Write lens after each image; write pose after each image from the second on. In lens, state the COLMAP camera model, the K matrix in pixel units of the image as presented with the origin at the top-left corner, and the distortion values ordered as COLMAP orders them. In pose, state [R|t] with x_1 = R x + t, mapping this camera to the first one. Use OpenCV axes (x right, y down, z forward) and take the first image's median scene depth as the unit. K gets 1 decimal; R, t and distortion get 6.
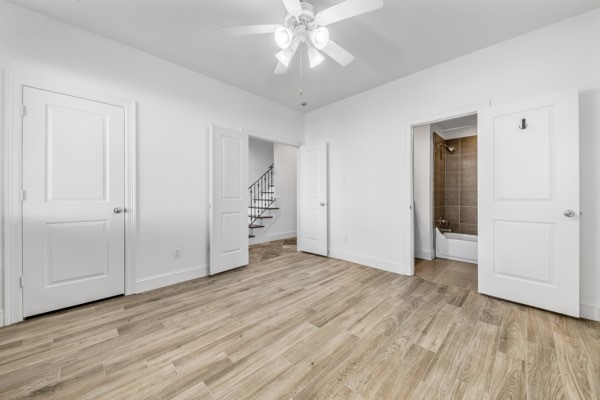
lens RADIAL K [[225.0, 0, 297.3], [0, 225.0, 194.9], [0, 0, 1]] dist [-0.003089, -0.000589]
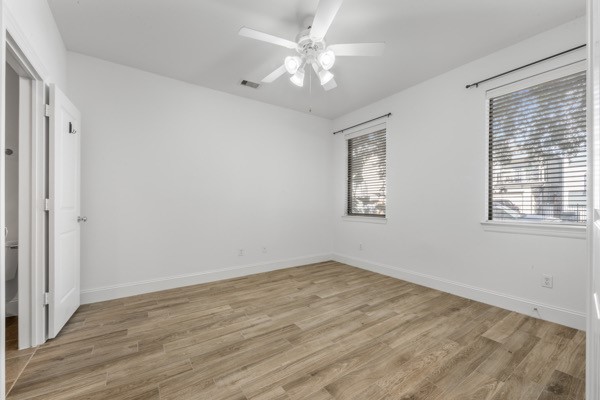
lens RADIAL K [[240.0, 0, 297.3], [0, 240.0, 204.2], [0, 0, 1]] dist [0.009599, -0.000701]
pose [[-0.984041, -0.001599, 0.177934, -0.115719], [-0.002754, 0.999977, -0.006244, 0.008981], [-0.177920, -0.006635, -0.984023, 1.941095]]
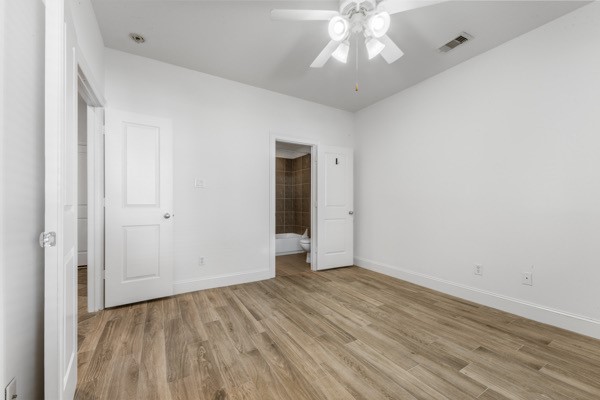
lens RADIAL K [[240.0, 0, 298.2], [0, 240.0, 204.9], [0, 0, 1]] dist [0.009599, -0.000701]
pose [[0.241640, -0.004594, 0.970355, -0.874108], [-0.004725, 0.999971, 0.005911, 0.002610], [-0.970355, -0.006013, 0.241611, 0.894347]]
